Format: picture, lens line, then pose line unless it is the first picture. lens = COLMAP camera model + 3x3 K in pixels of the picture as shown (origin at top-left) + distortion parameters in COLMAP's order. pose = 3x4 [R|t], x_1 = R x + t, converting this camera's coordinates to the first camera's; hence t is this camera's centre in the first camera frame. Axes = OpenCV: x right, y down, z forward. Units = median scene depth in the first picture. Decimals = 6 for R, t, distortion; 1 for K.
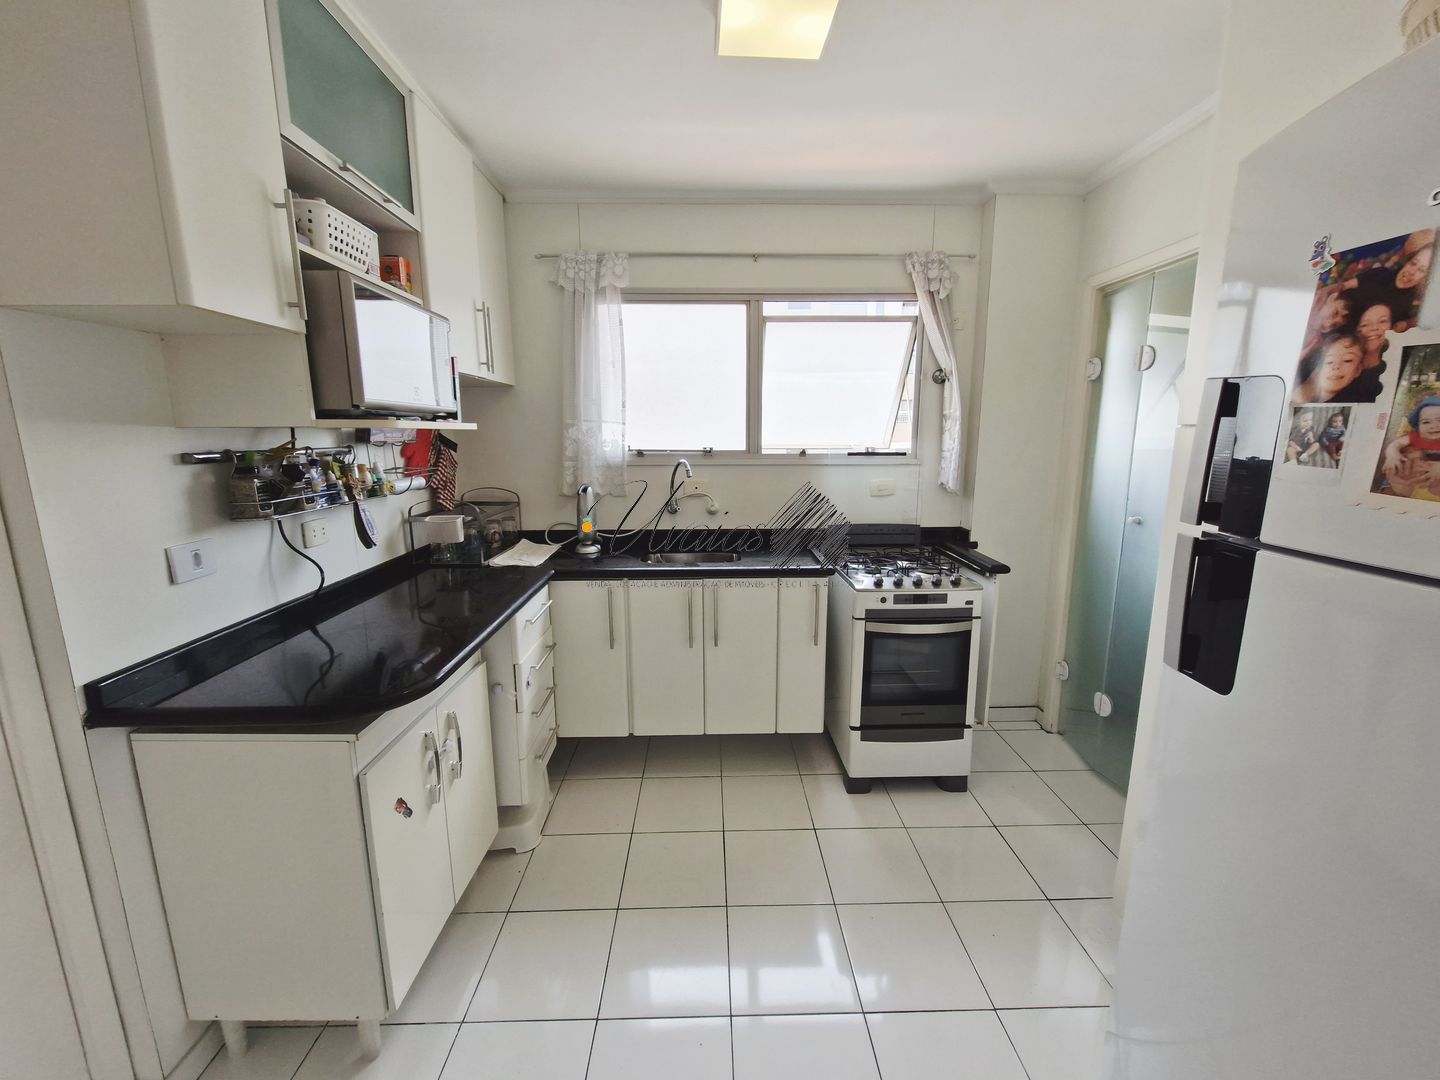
lens RADIAL K [[567.0, 0, 723.3], [0, 567.0, 534.3], [0, 0, 1]] dist [0.003217, -0.002223]
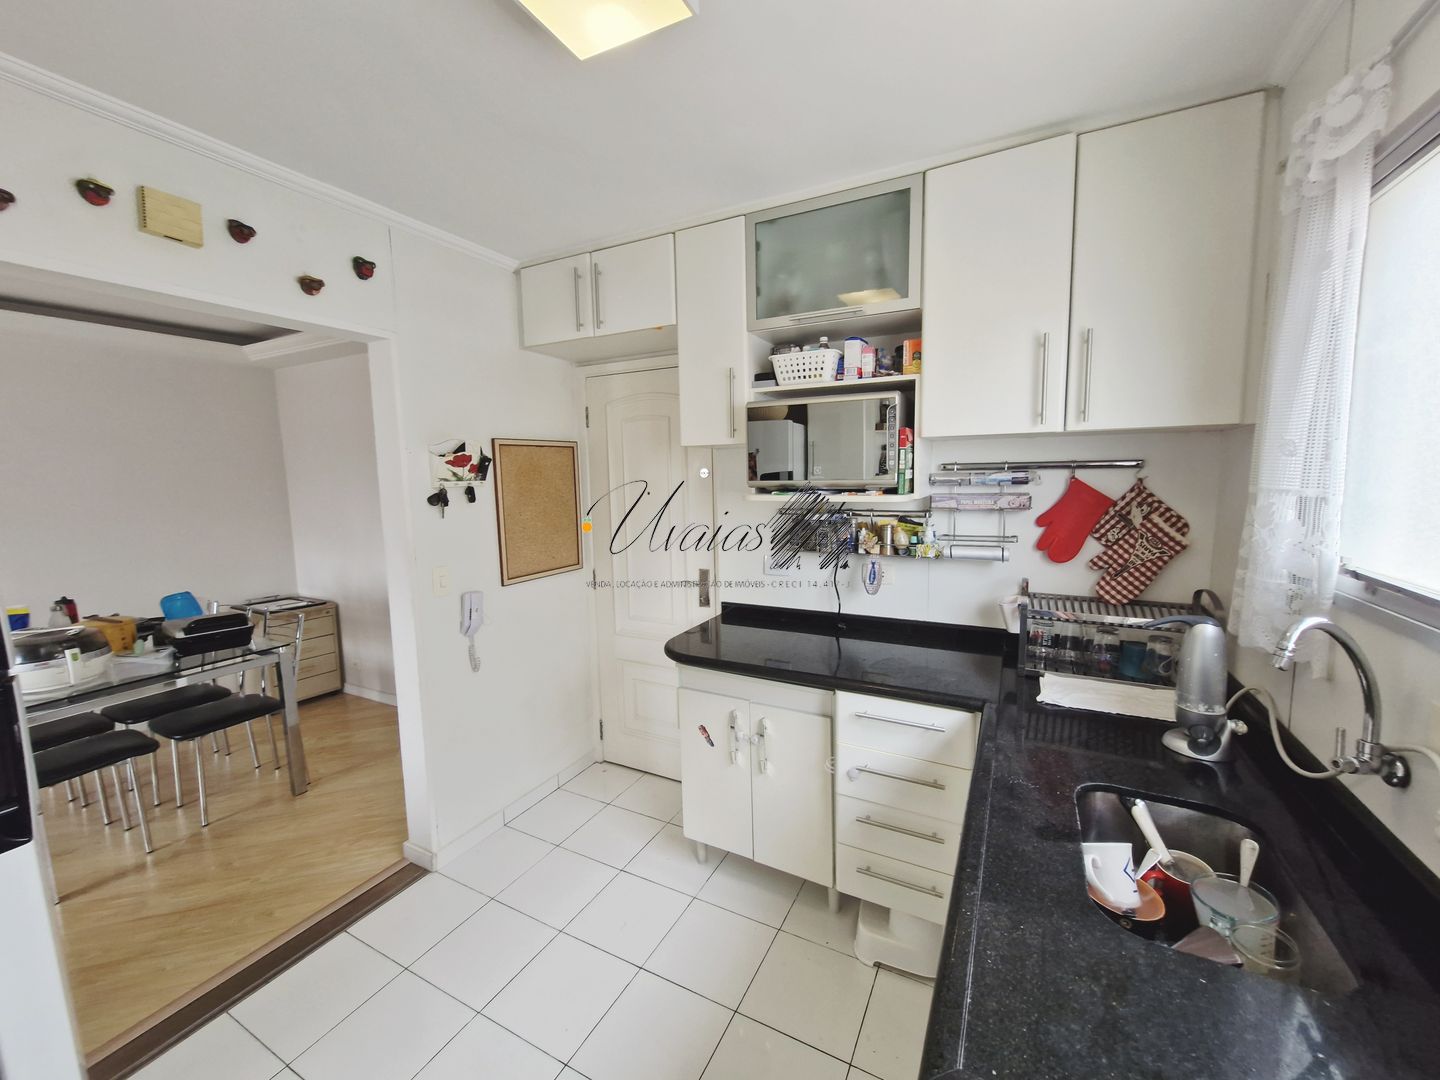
lens RADIAL K [[567.0, 0, 726.9], [0, 567.0, 537.8], [0, 0, 1]] dist [0.003217, -0.002223]
pose [[-0.481616, 0.103565, -0.870241, 0.522392], [-0.139133, 0.971364, 0.192600, -0.262629], [0.865267, 0.213839, -0.453415, 1.169969]]
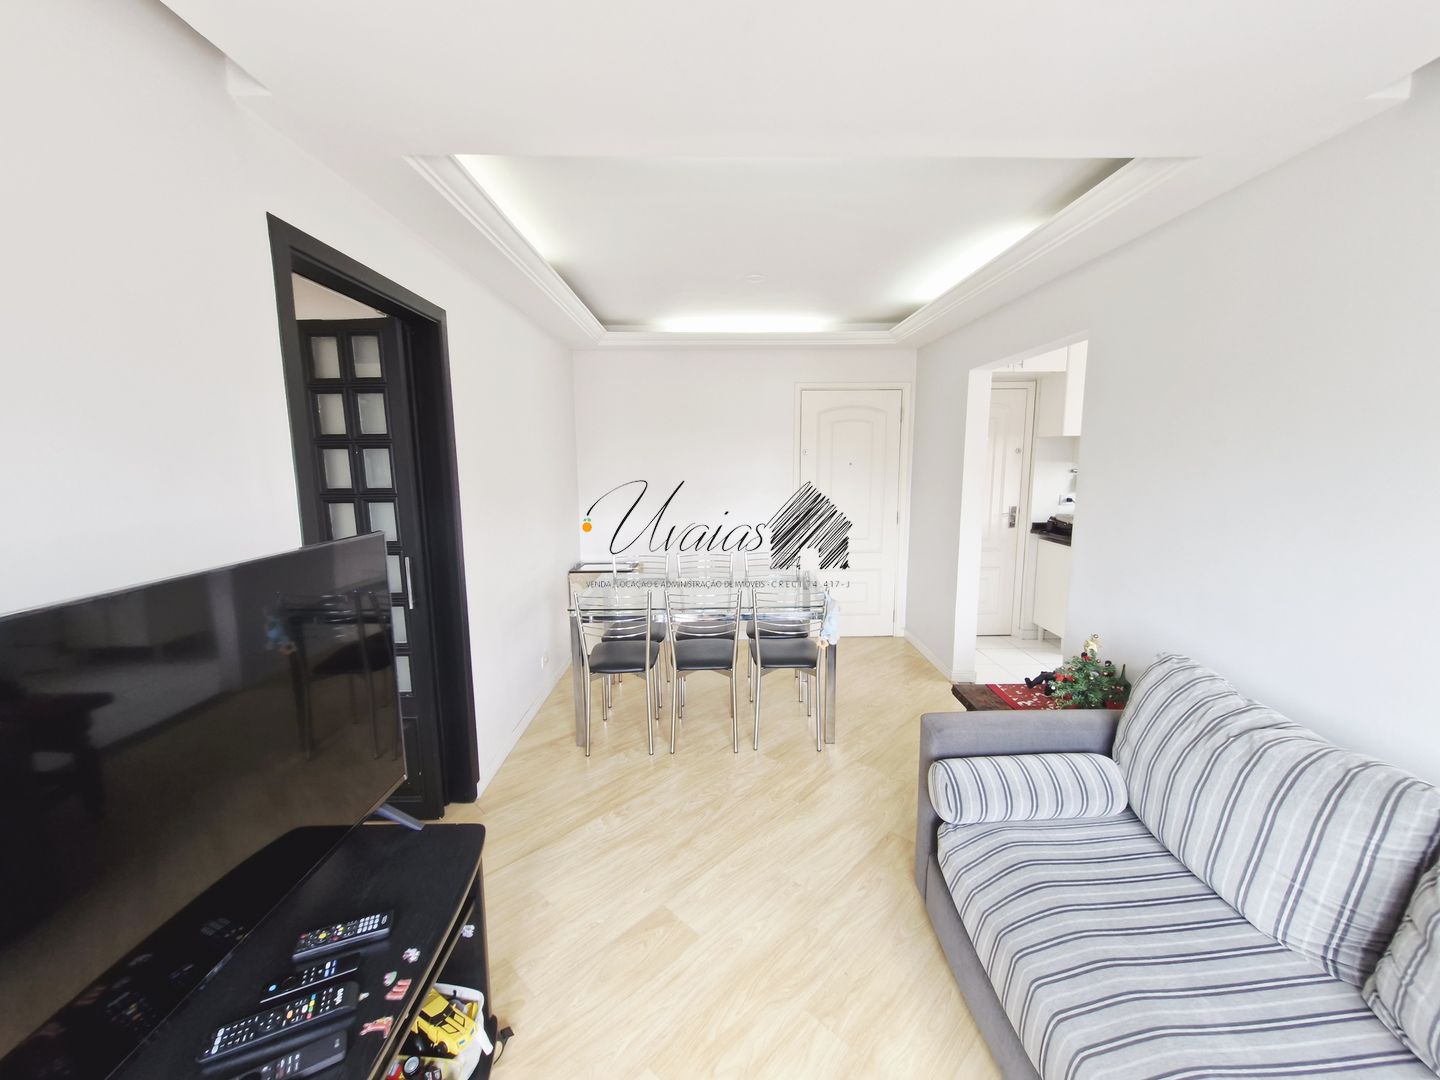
lens RADIAL K [[567.0, 0, 721.1], [0, 567.0, 535.7], [0, 0, 1]] dist [0.003217, -0.002223]
pose [[-0.010869, 0.144533, -0.989440, 1.812562], [-0.171365, 0.974591, 0.144246, 0.084835], [0.985148, 0.171123, 0.014175, -0.785810]]
